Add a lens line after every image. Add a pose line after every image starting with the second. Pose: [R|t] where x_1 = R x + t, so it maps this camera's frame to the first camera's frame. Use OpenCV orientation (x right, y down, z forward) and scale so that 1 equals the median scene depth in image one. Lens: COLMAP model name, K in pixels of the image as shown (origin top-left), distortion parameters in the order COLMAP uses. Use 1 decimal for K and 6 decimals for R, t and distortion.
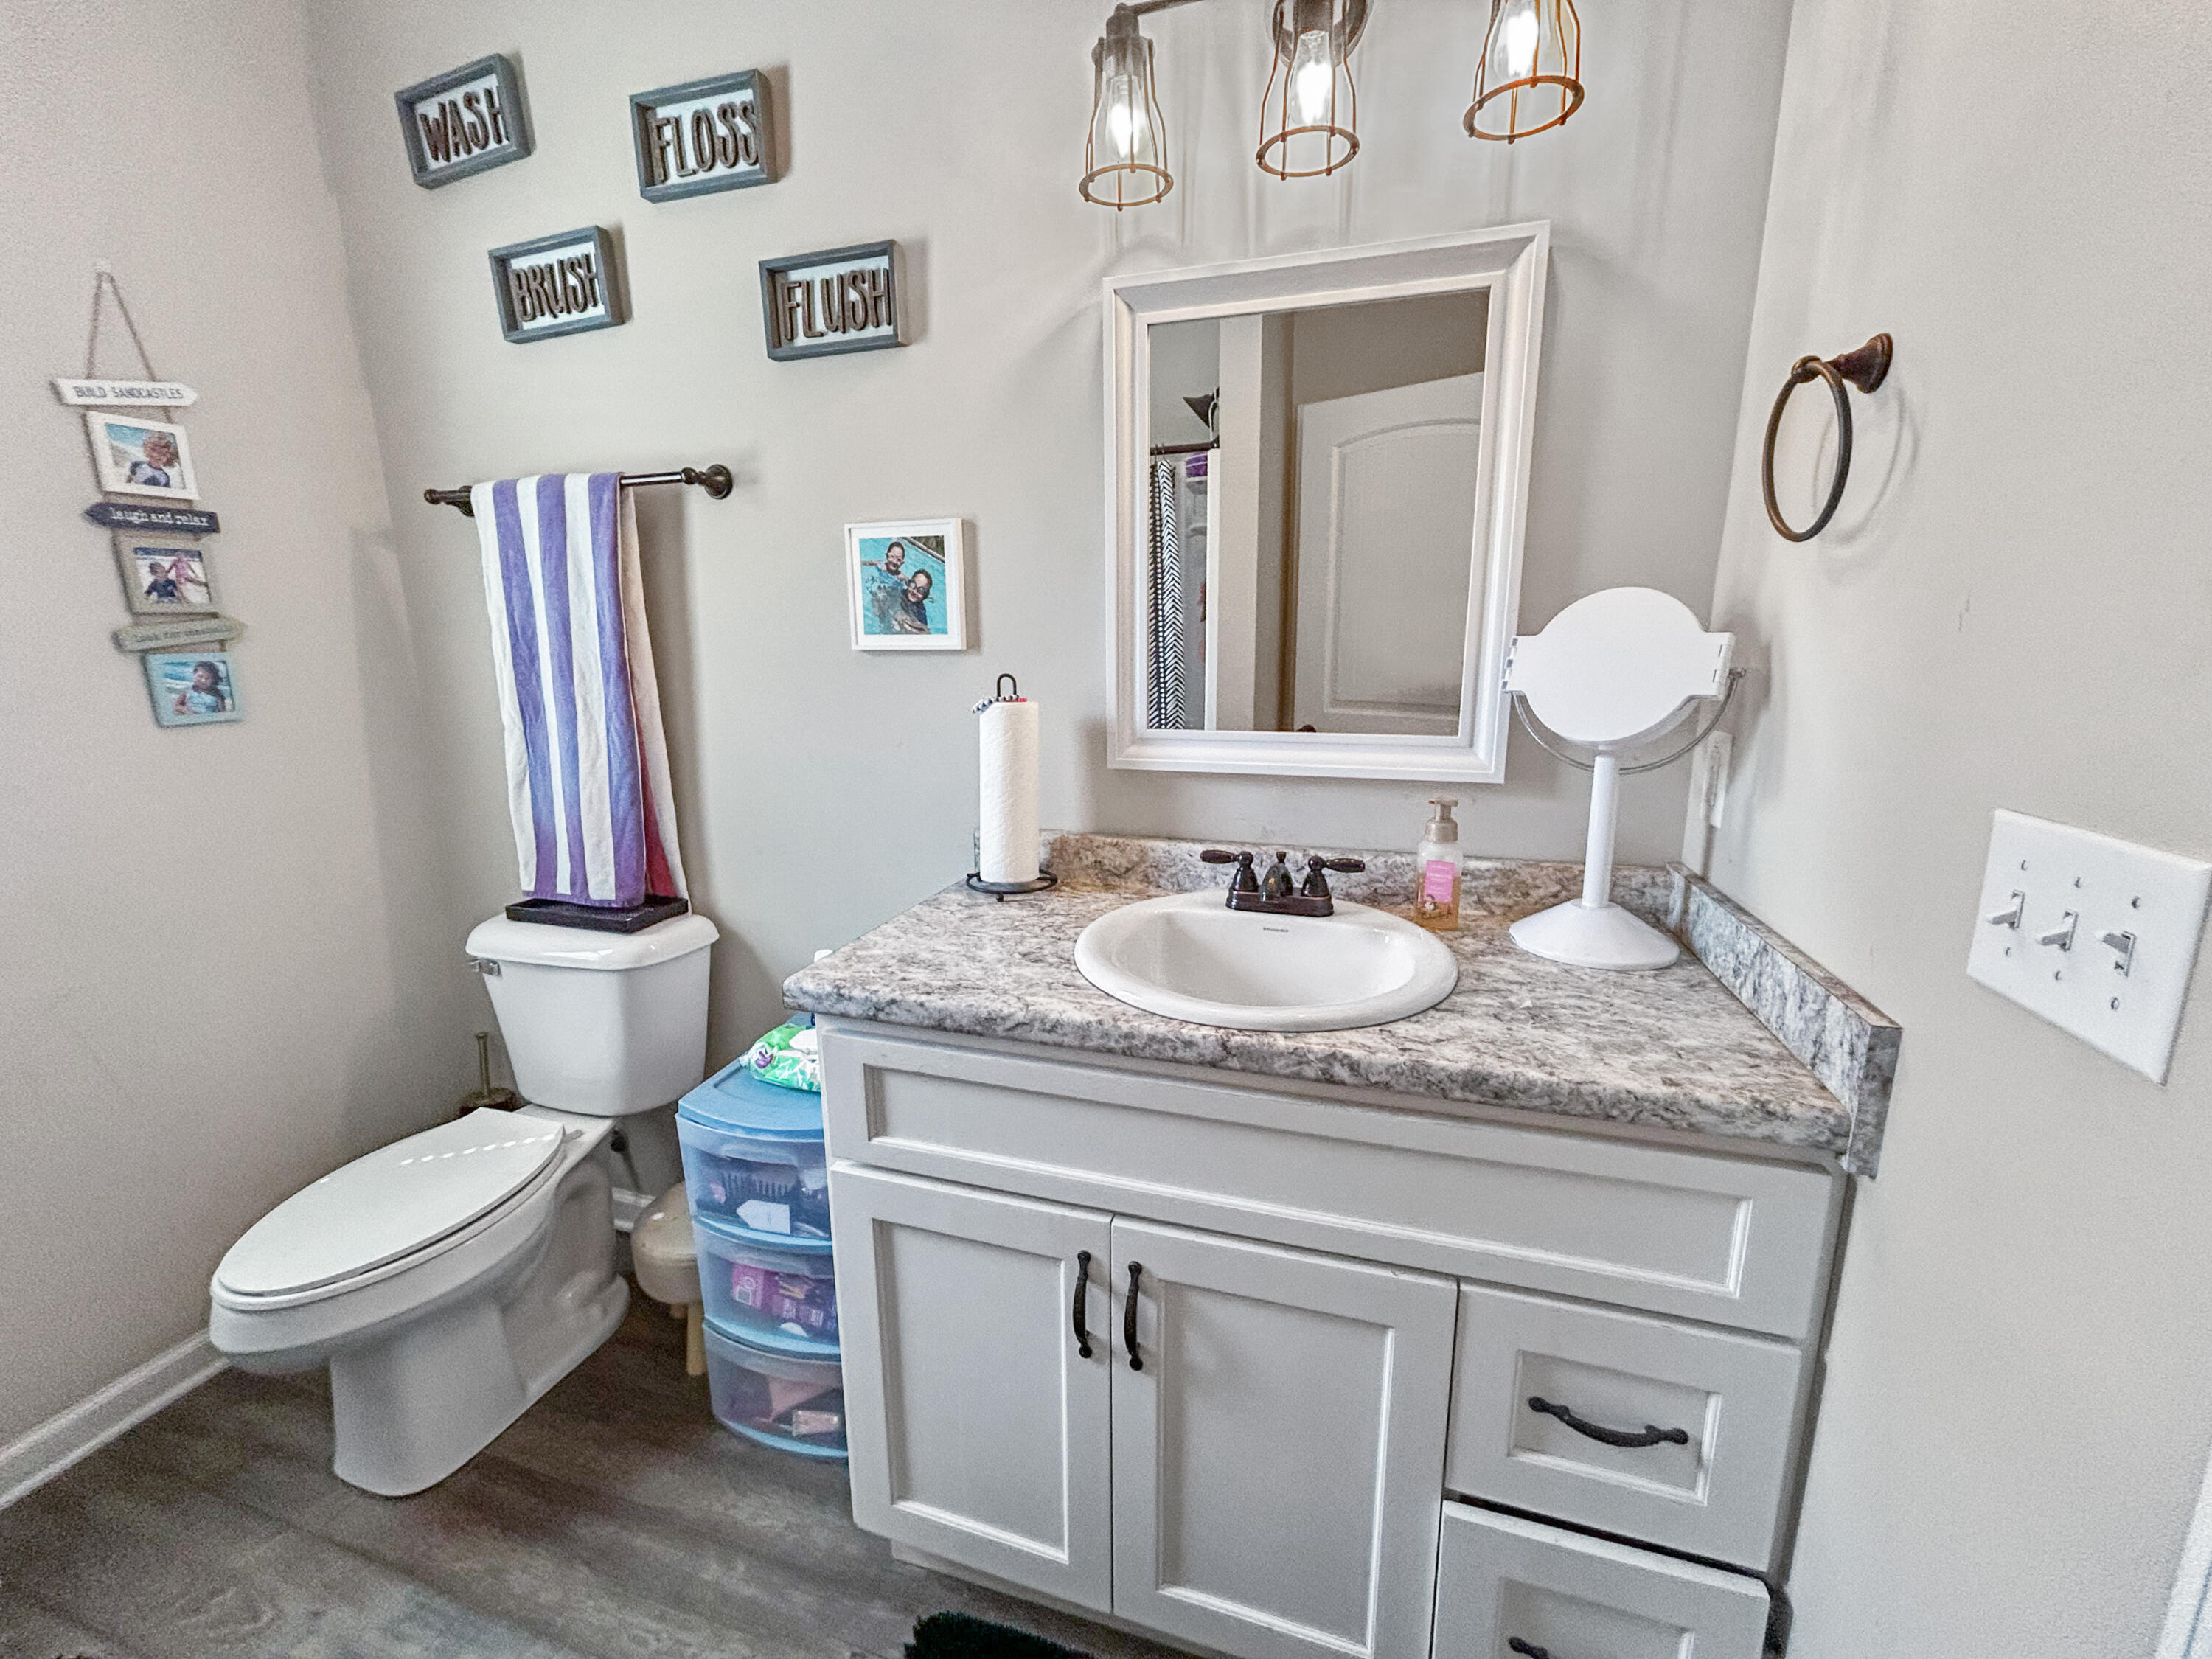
lens RADIAL K [[895.0, 0, 1106.9], [0, 895.0, 816.1], [0, 0, 1]] dist [0.000224, -0.000547]
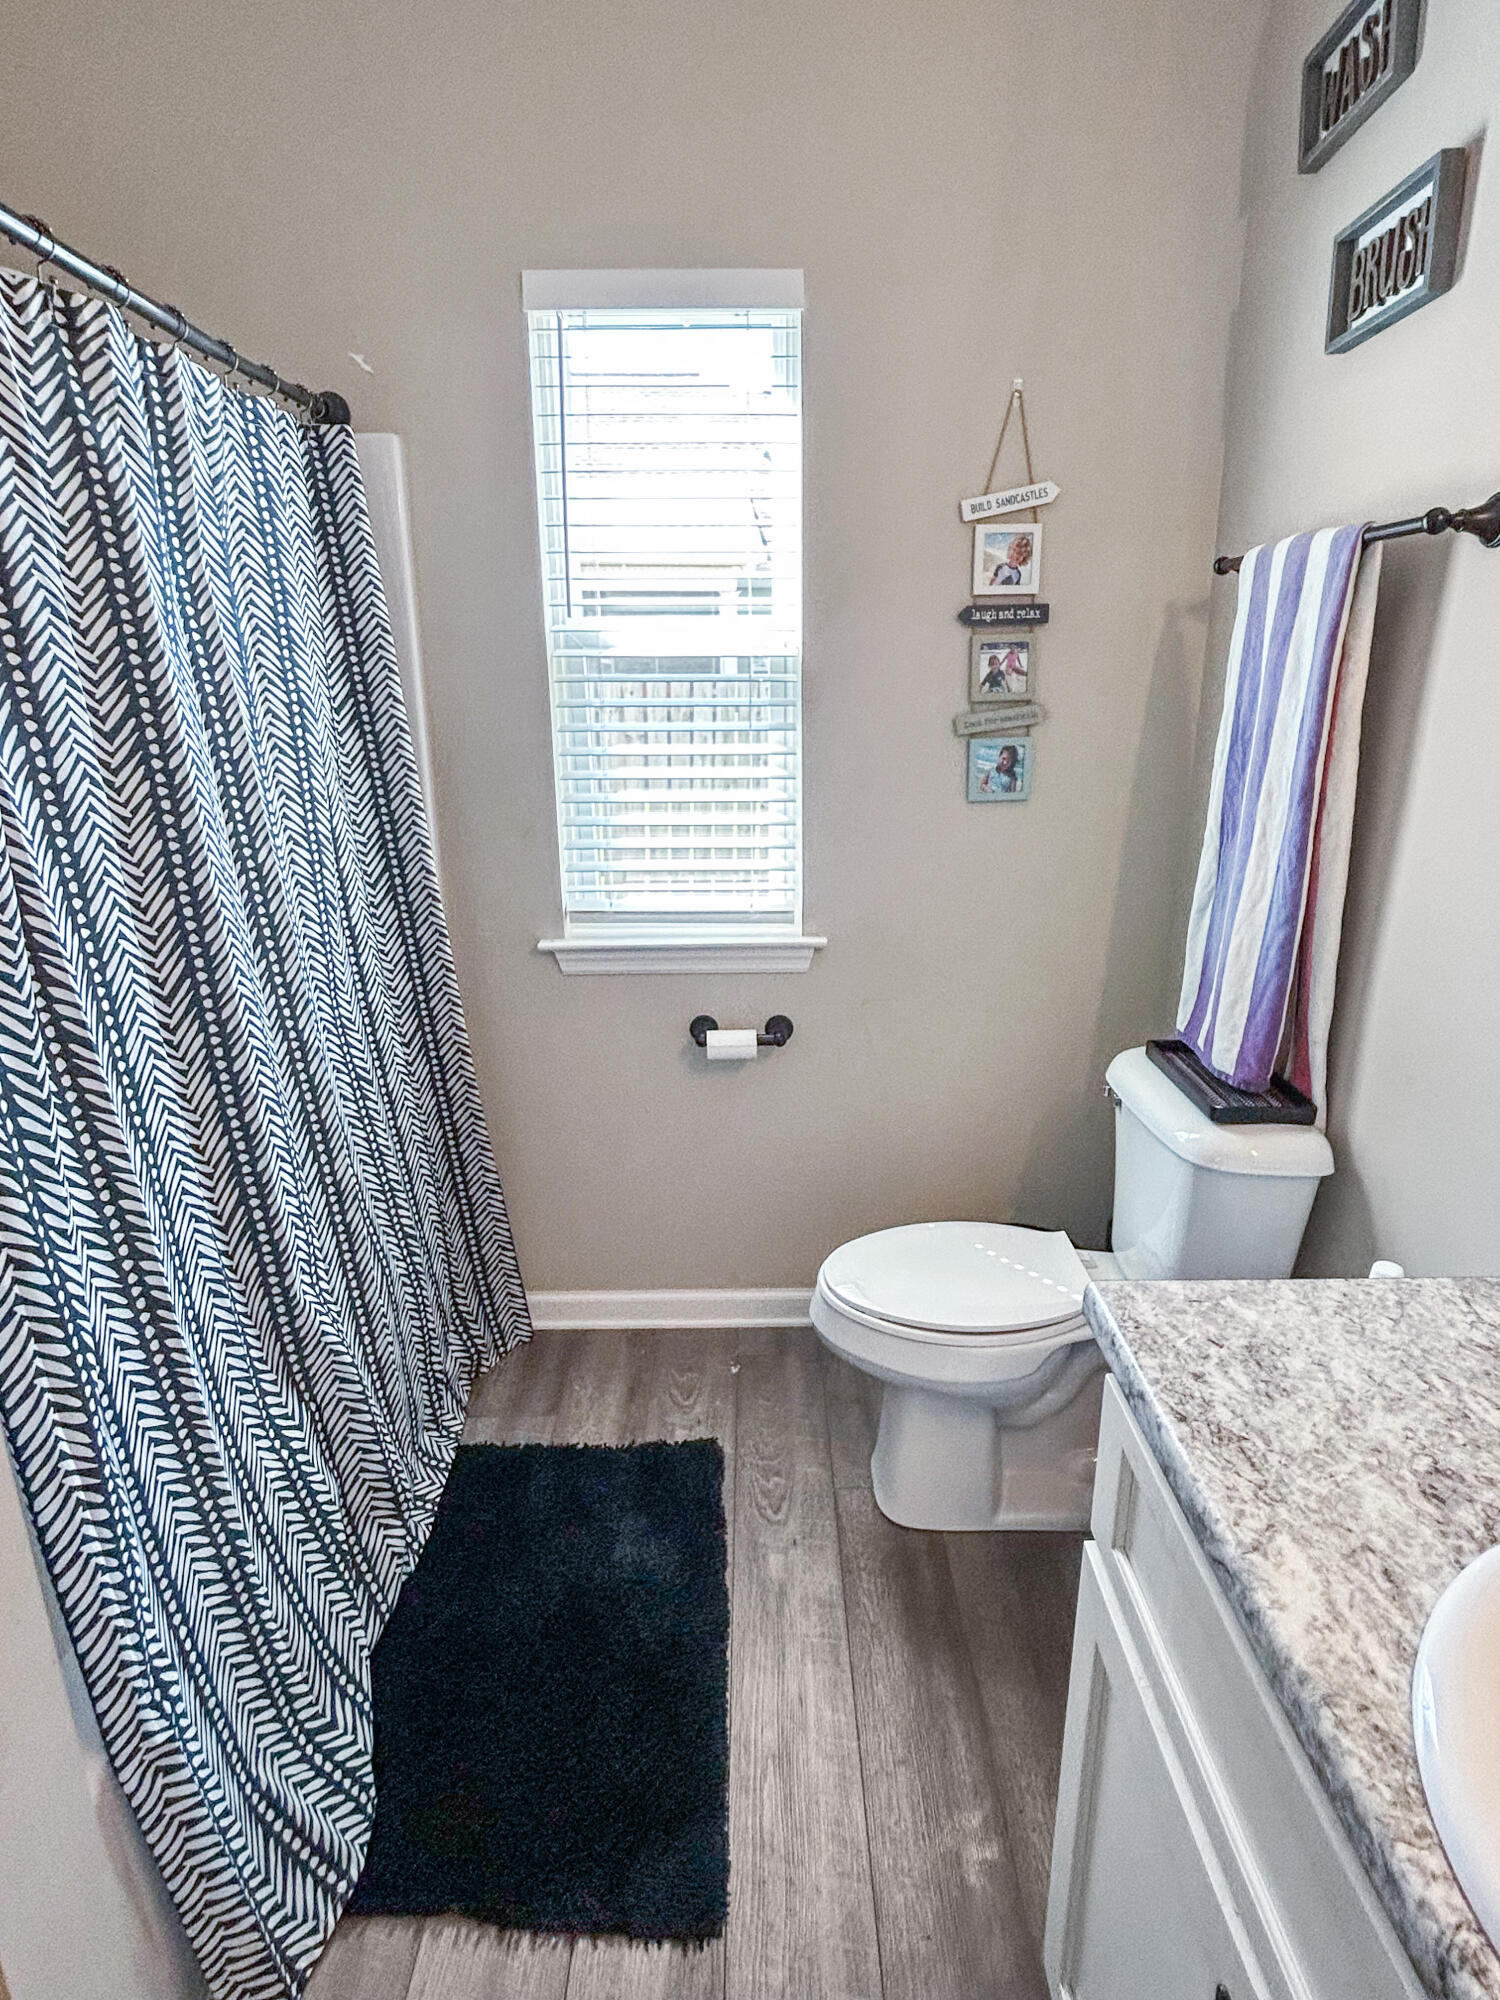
lens RADIAL K [[1102.9, 0, 758.6], [0, 1102.9, 997.5], [0, 0, 1]] dist [-0.000766, -0.001003]
pose [[0.307918, 0.282019, -0.908654, 0.227152], [-0.185294, 0.954546, 0.233471, -0.144691], [0.933195, 0.096478, 0.346178, 0.291675]]
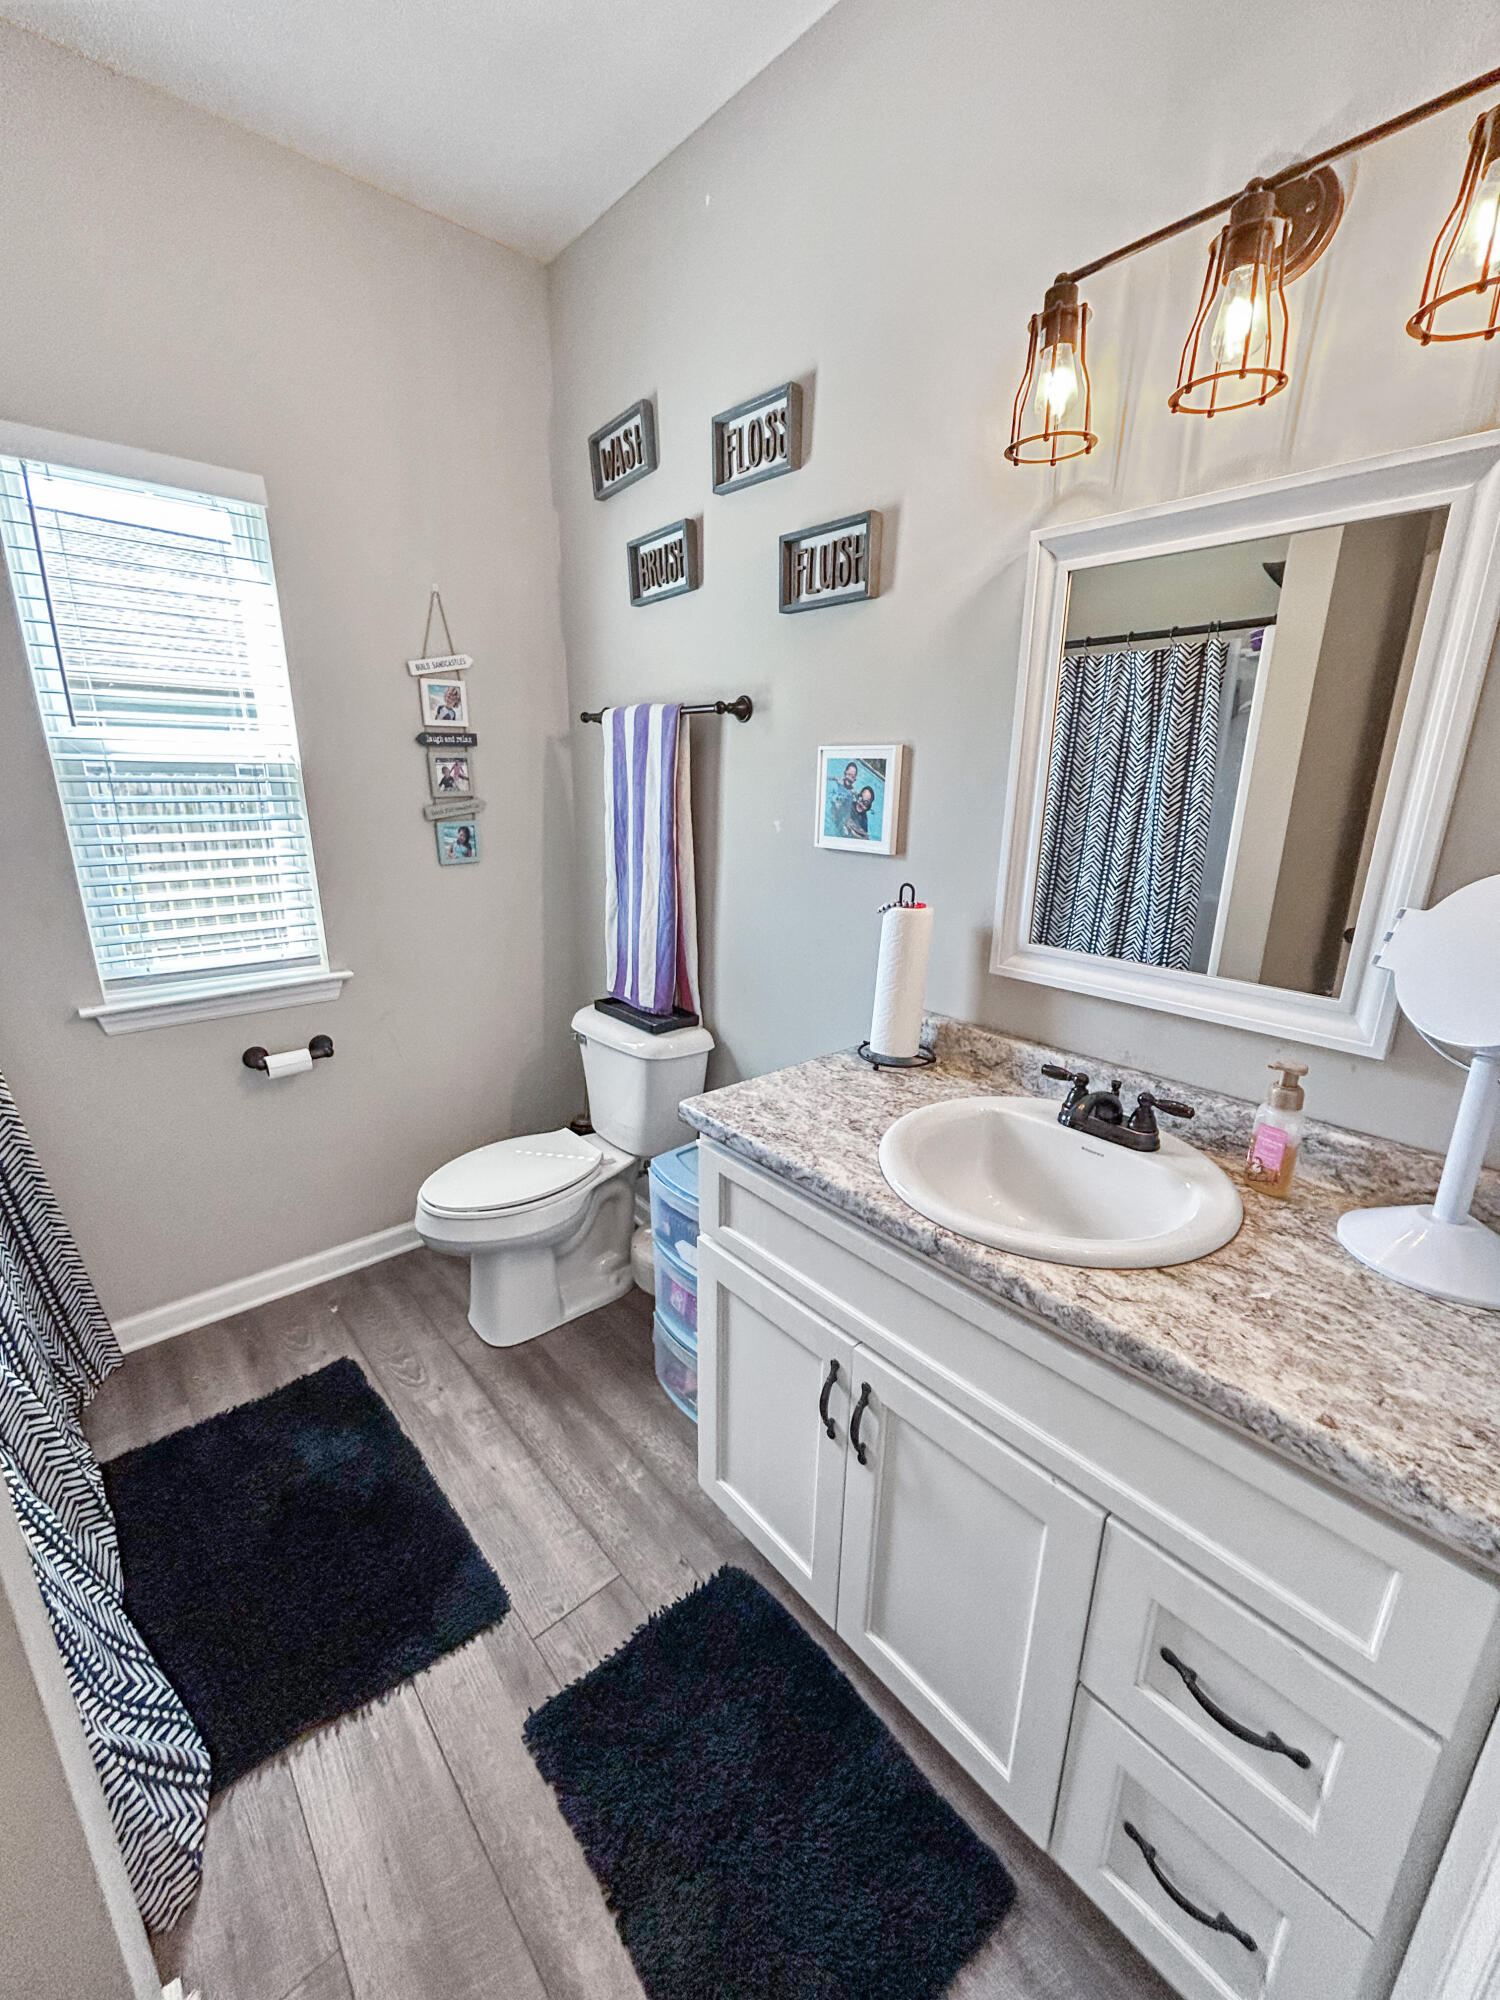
lens RADIAL K [[803.6, 0, 755.7], [0, 803.6, 997.7], [0, 0, 1]] dist [-0.001512, -0.000029]
pose [[0.857935, 0.161057, -0.487860, 0.240974], [-0.123681, 0.986412, 0.108141, -0.093023], [0.498648, -0.032439, 0.866197, -0.025650]]
